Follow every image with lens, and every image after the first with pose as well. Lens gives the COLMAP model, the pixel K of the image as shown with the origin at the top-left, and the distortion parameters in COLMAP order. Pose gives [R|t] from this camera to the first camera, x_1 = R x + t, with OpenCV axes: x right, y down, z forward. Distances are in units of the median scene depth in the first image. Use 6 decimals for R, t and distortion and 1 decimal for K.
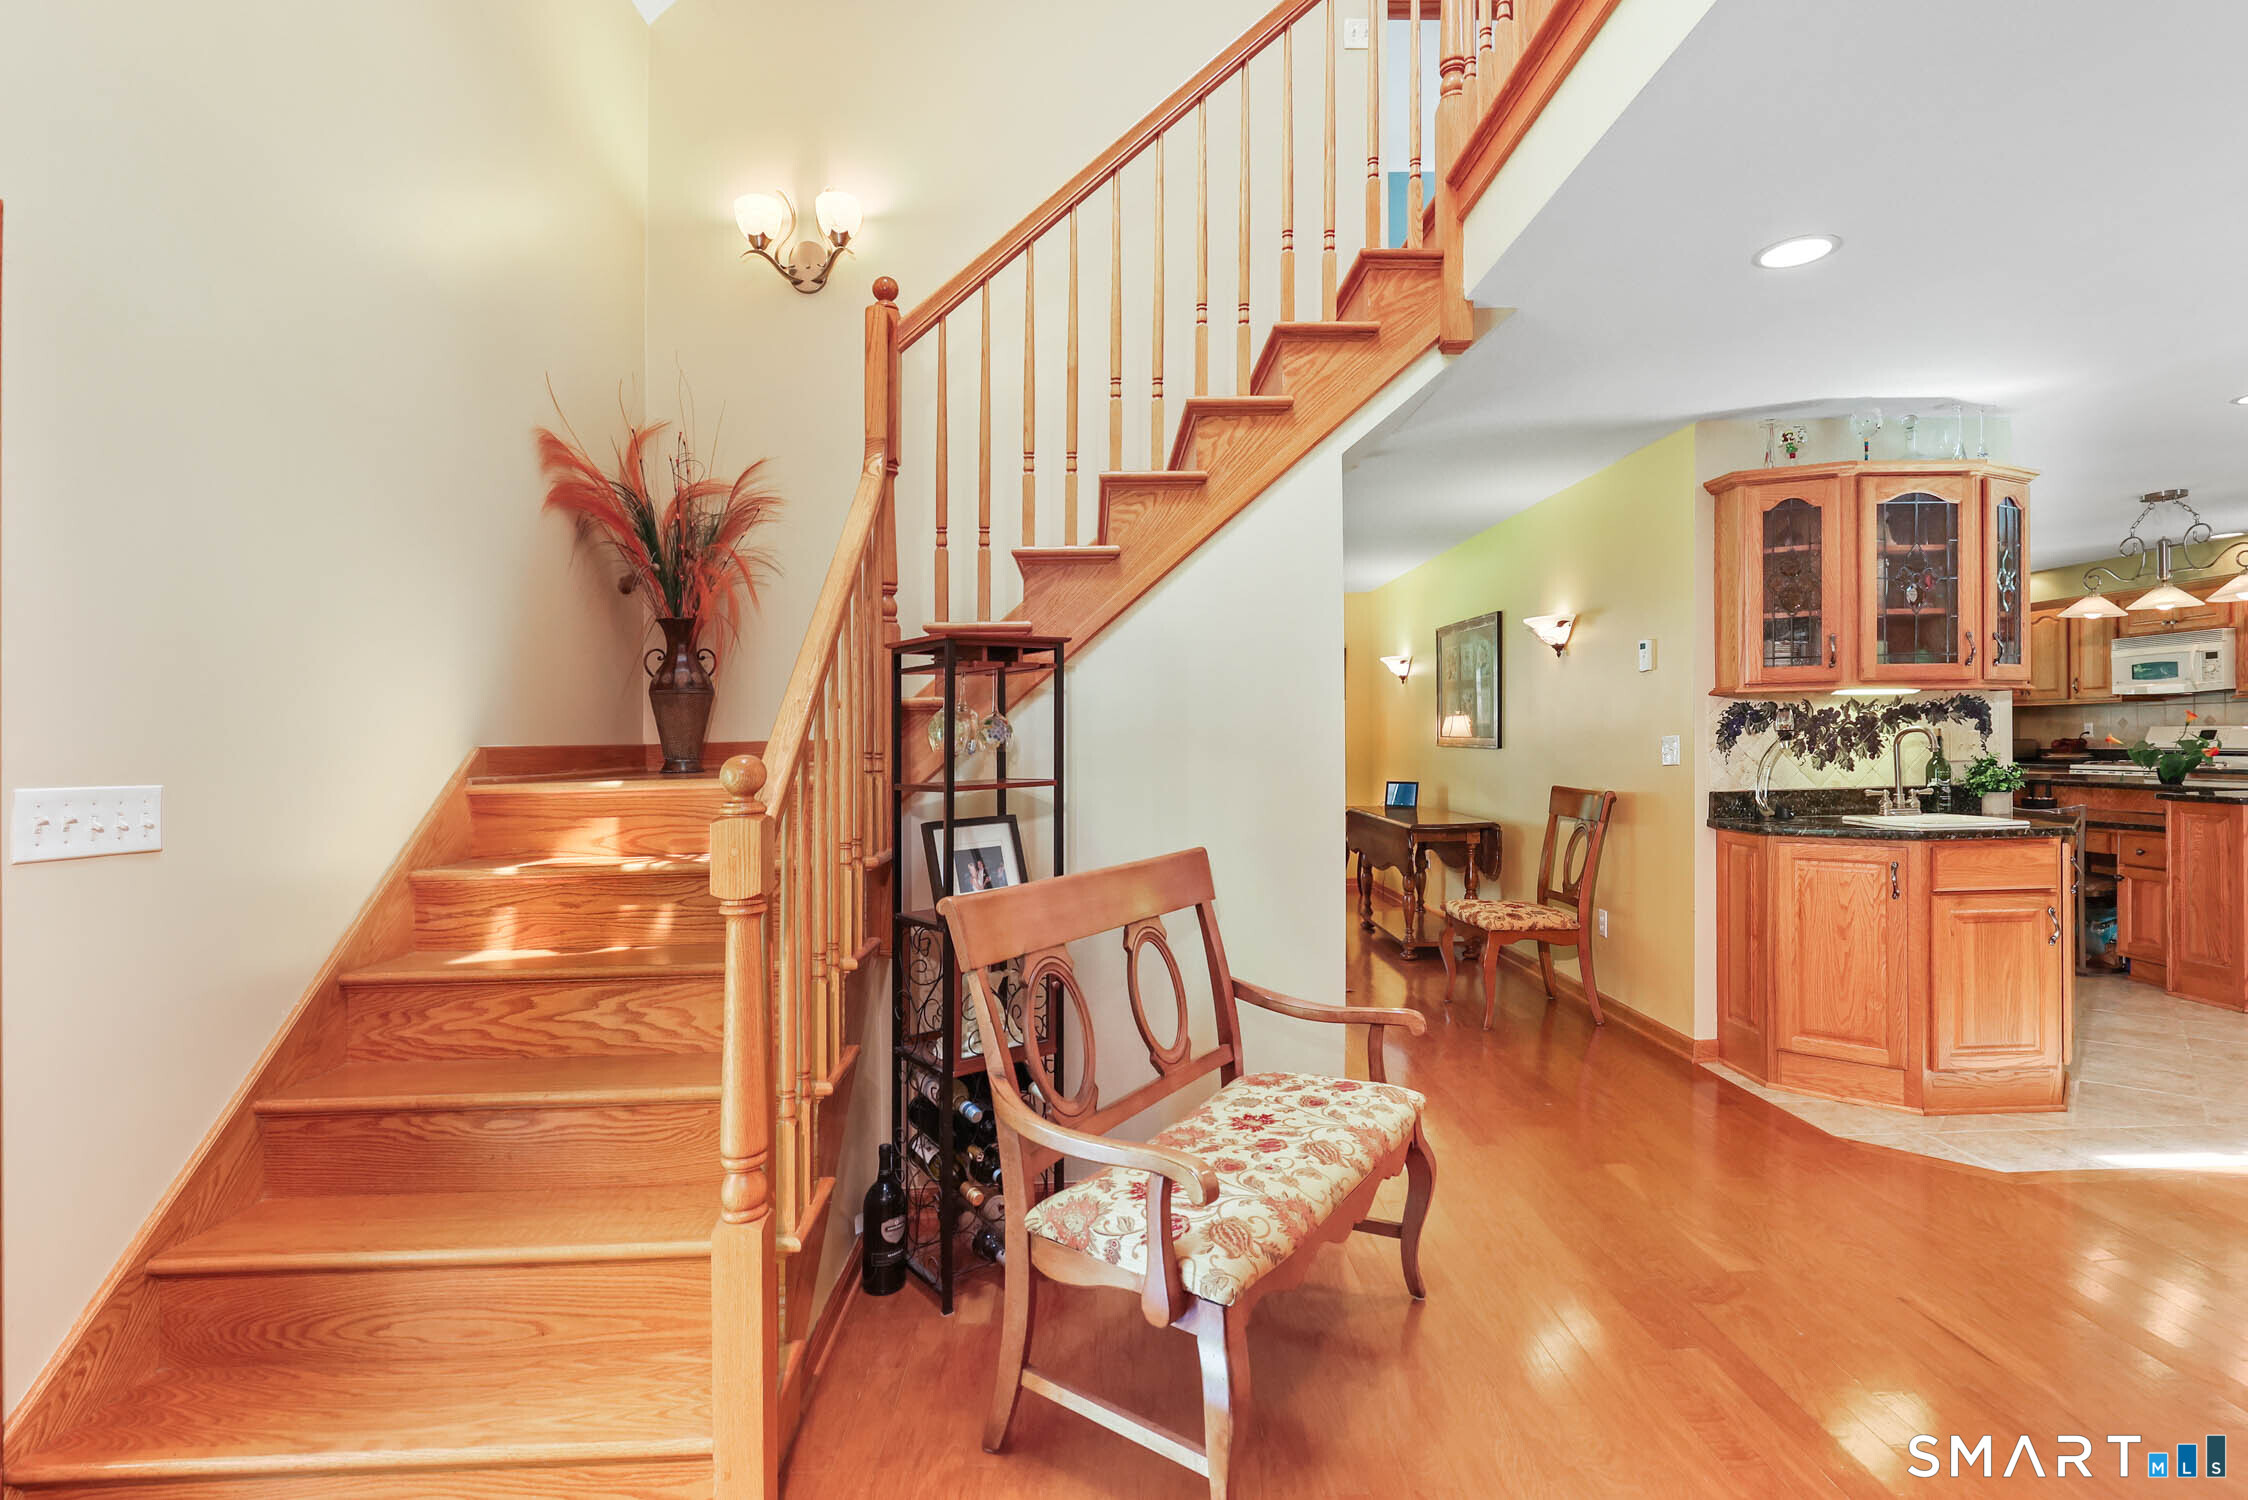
lens RADIAL K [[1061.6, 0, 1100.1], [0, 1061.6, 771.8], [0, 0, 1]] dist [-0.013364, 0.002937]
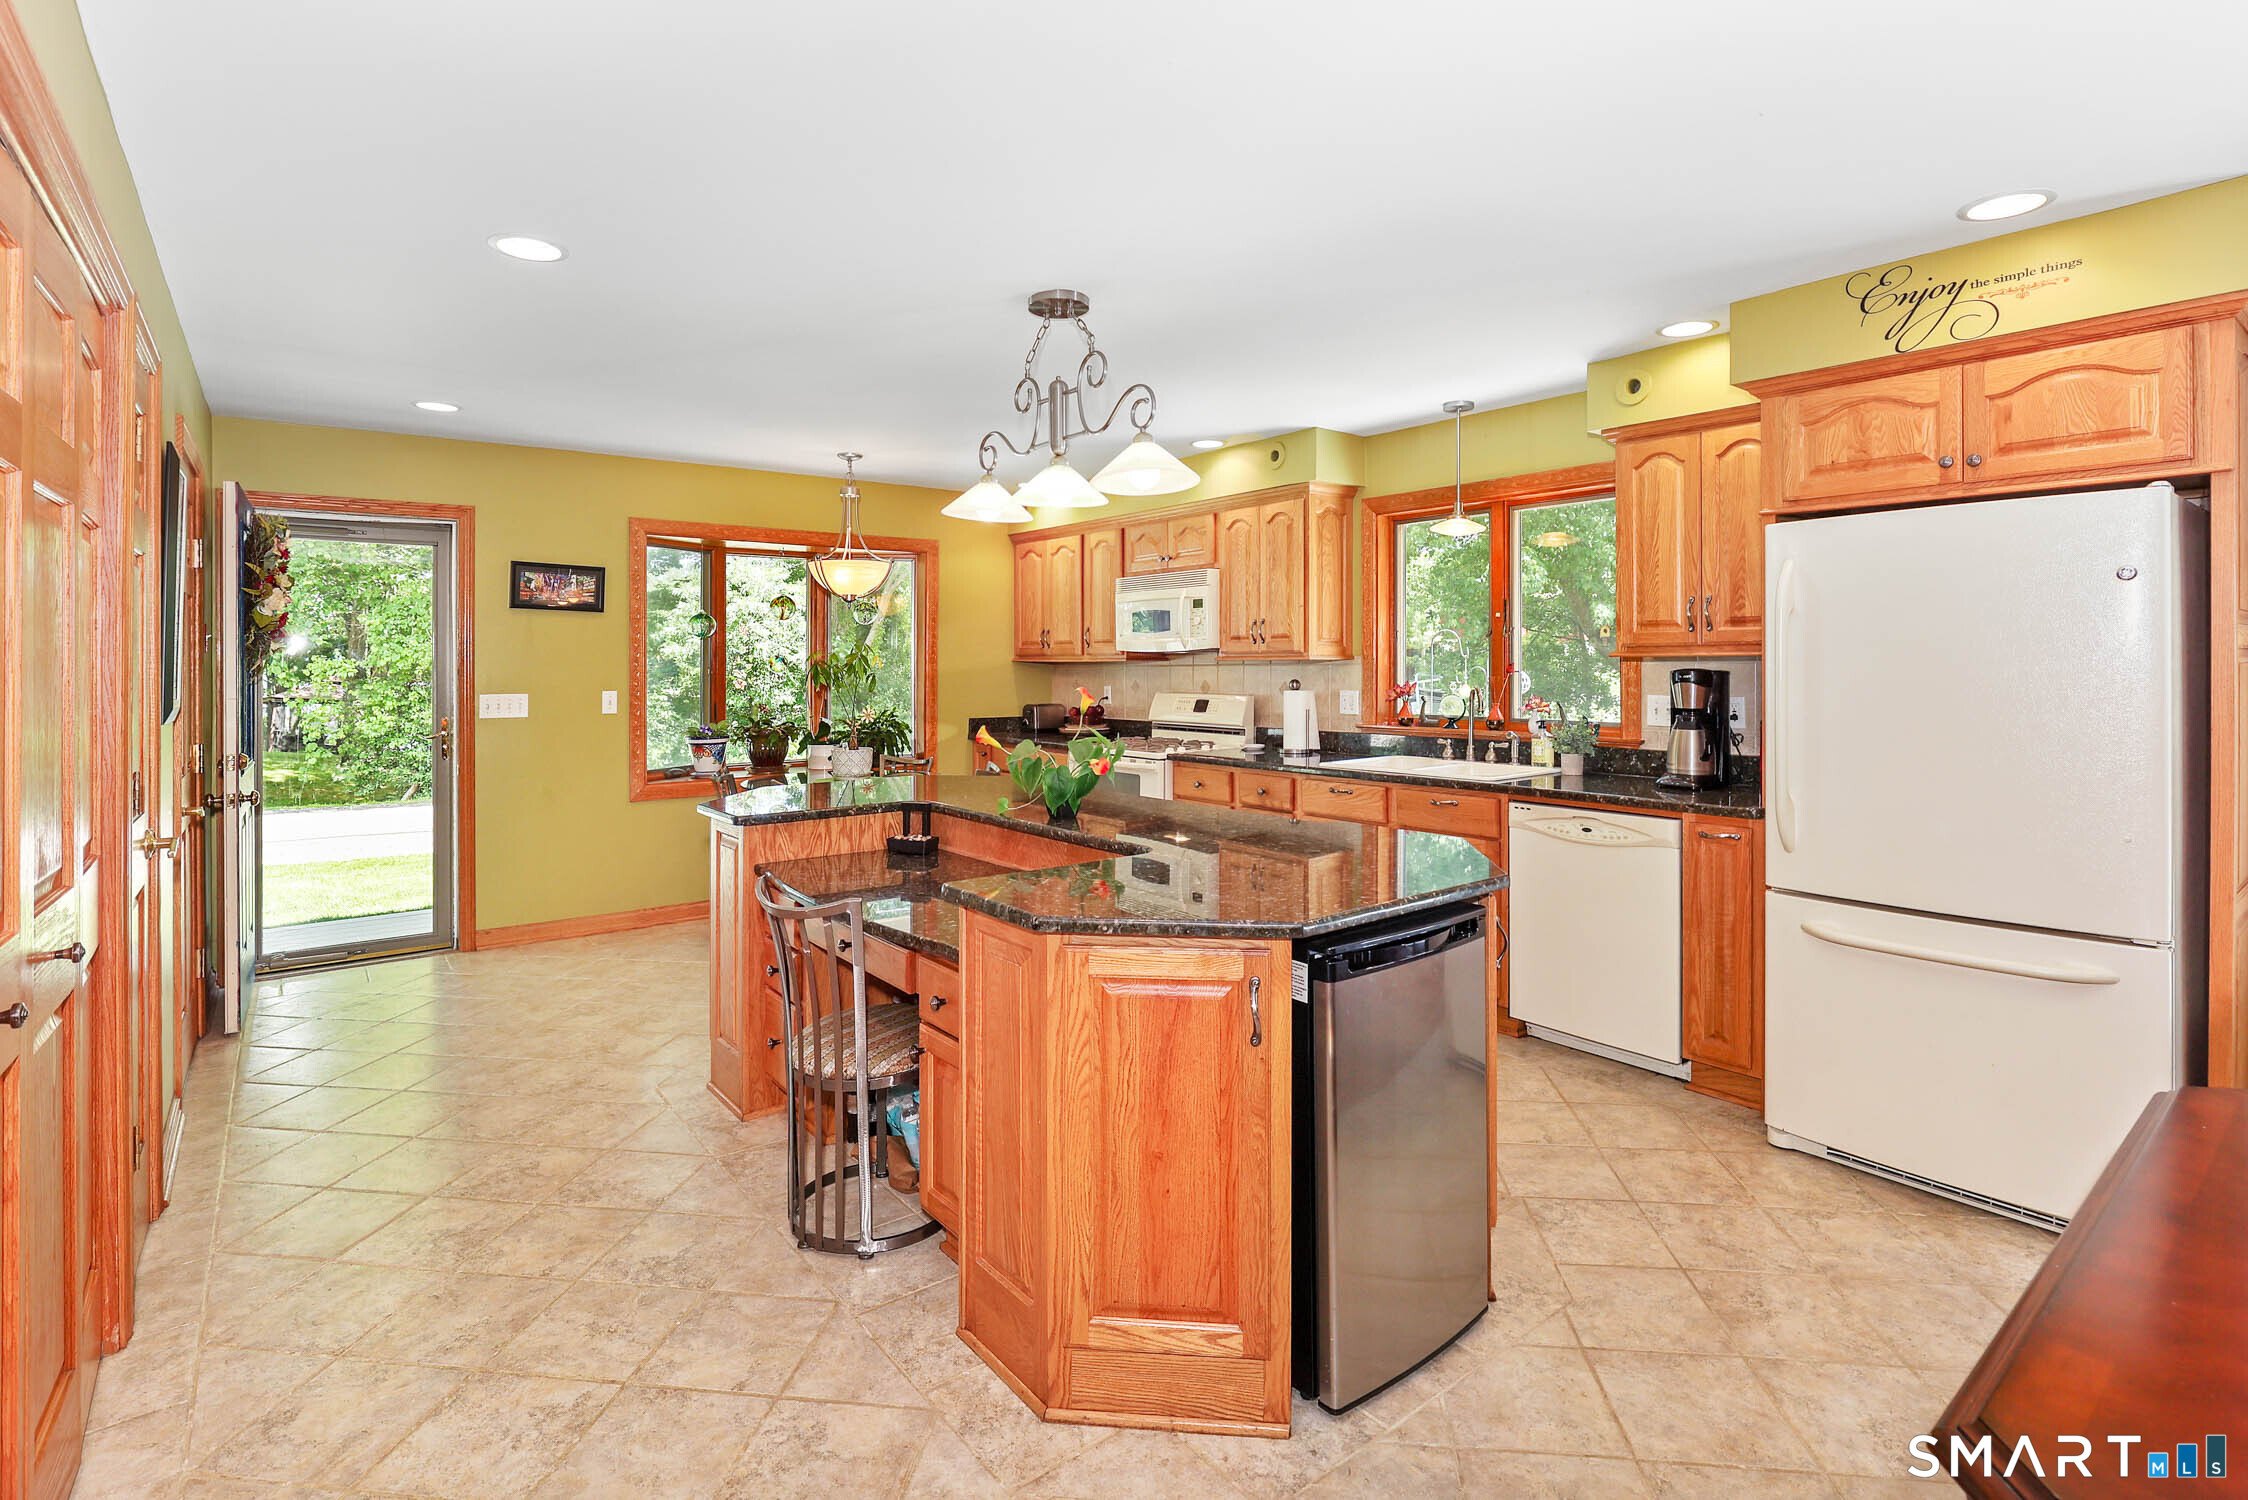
lens RADIAL K [[1061.6, 0, 1138.5], [0, 1061.6, 691.9], [0, 0, 1]] dist [-0.013364, 0.002937]
pose [[0.794448, 0.005111, 0.607310, 0.966391], [0.003257, 0.999914, -0.012675, -0.065041], [-0.607323, 0.012048, 0.794364, 0.718927]]
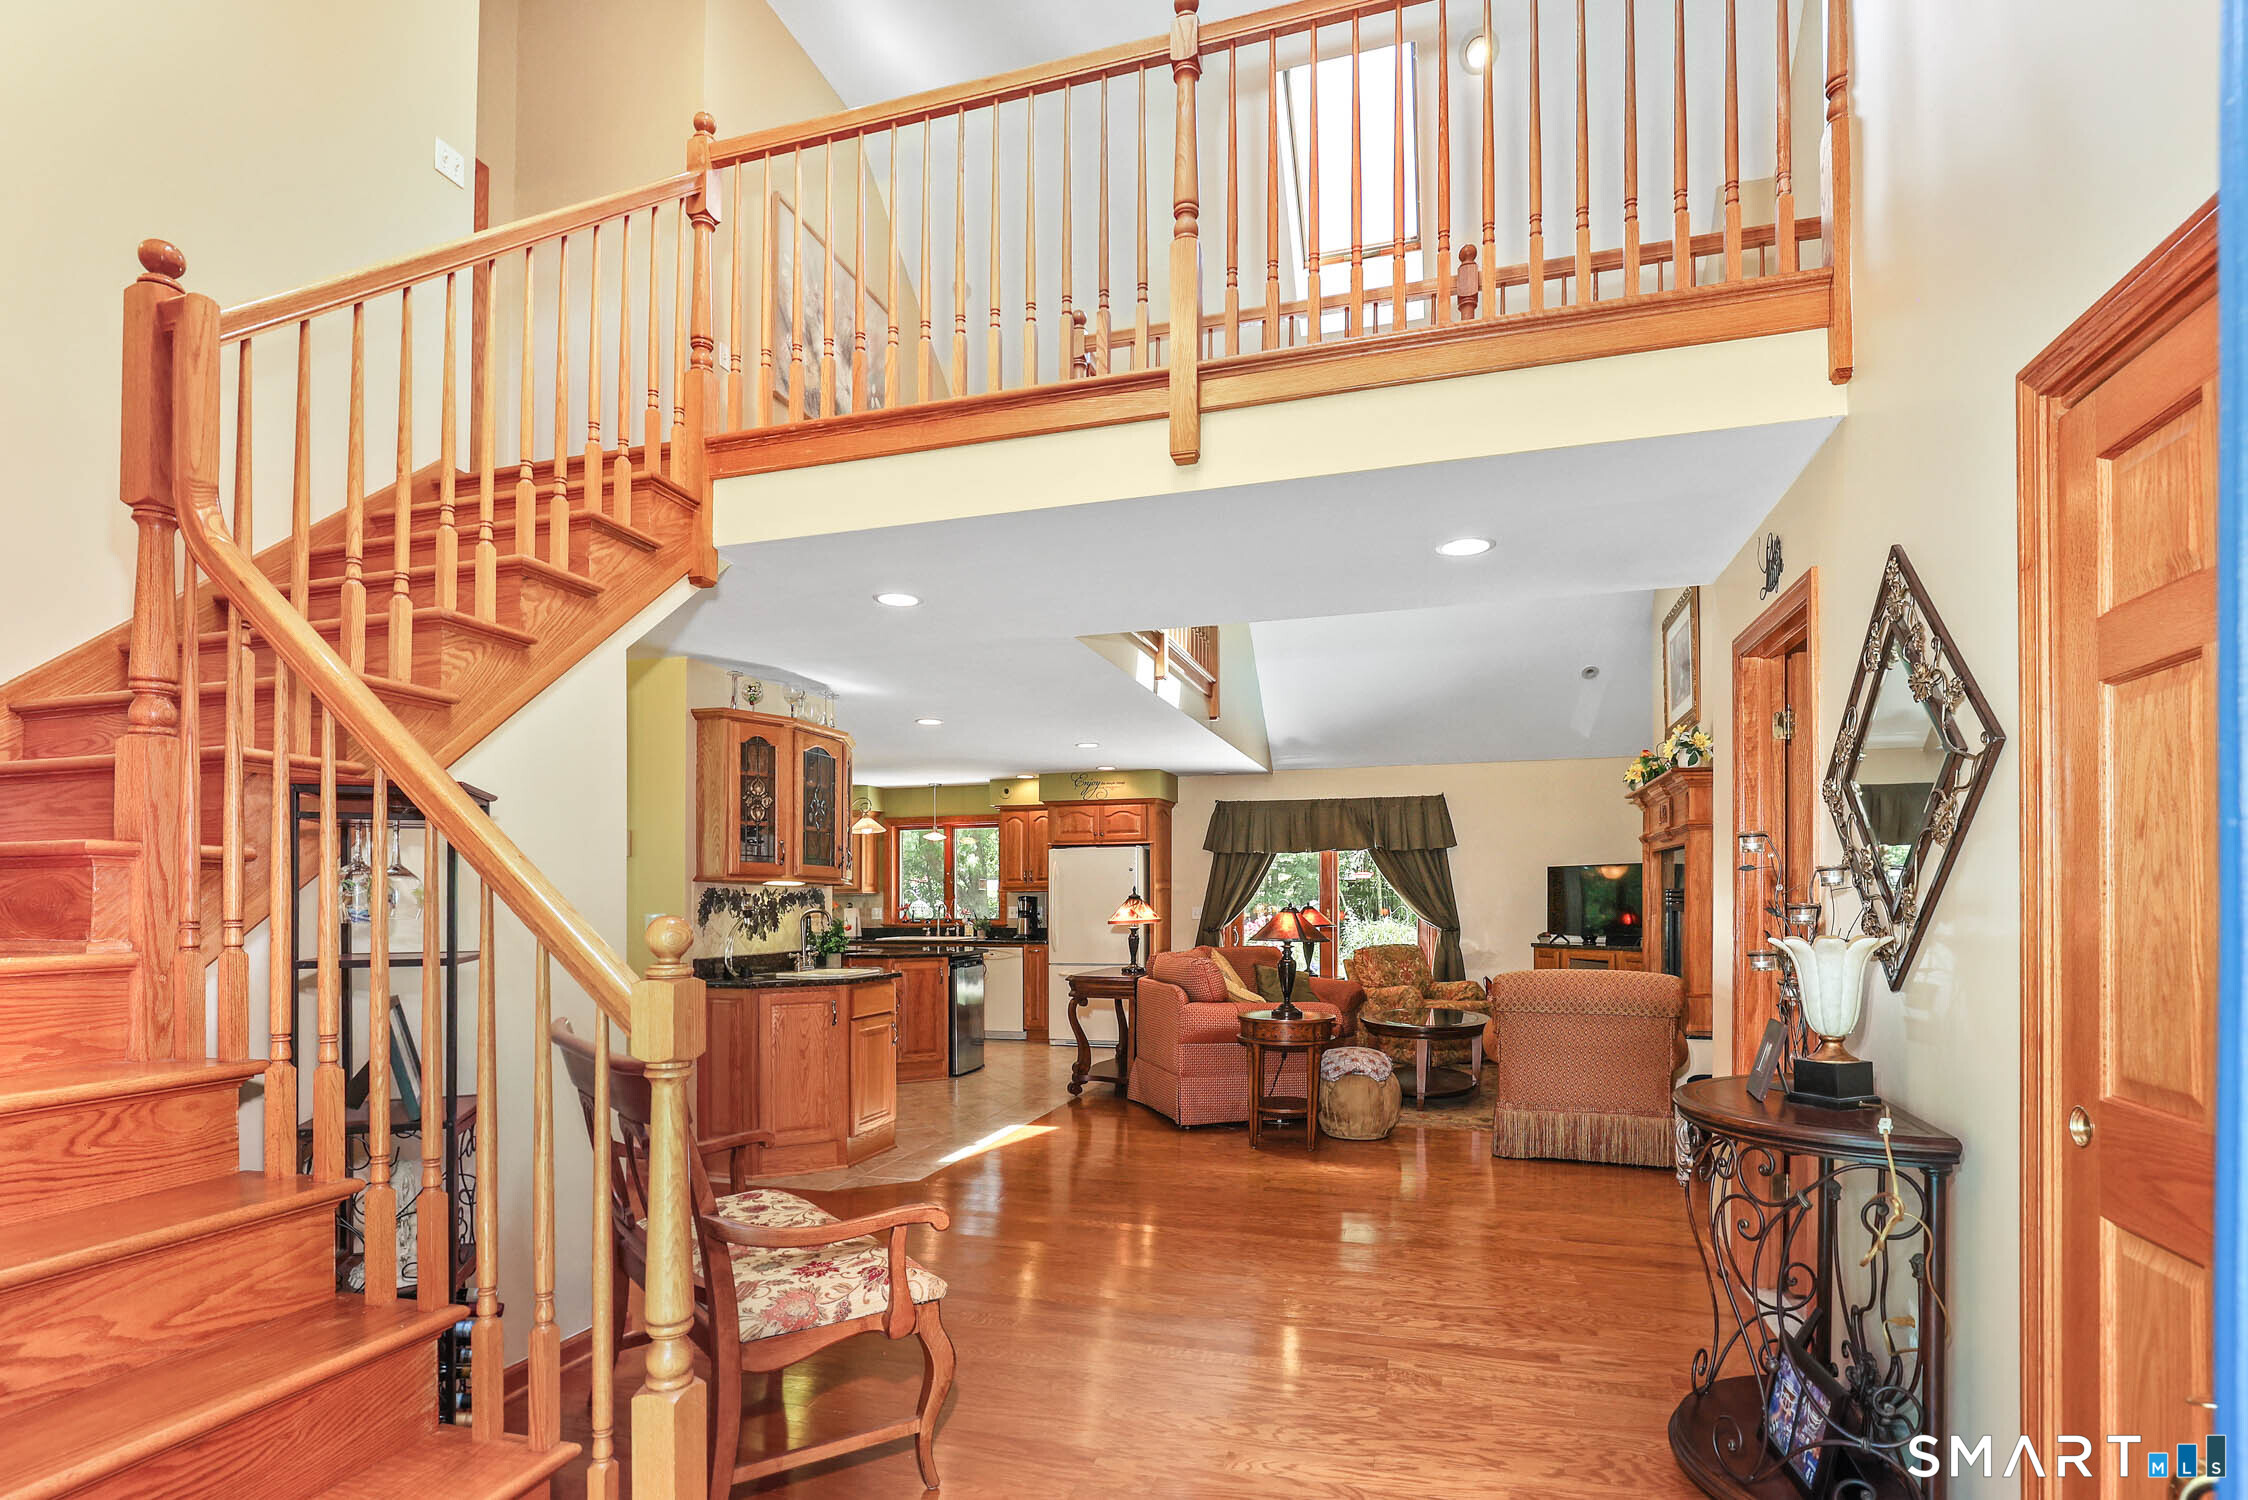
lens RADIAL K [[1061.6, 0, 1115.7], [0, 1061.6, 985.5], [0, 0, 1]] dist [-0.013364, 0.002937]
pose [[0.324099, -0.054884, 0.944430, -0.450826], [0.025610, 0.998459, 0.049236, 0.001529], [-0.945676, 0.008230, 0.325005, 0.126077]]
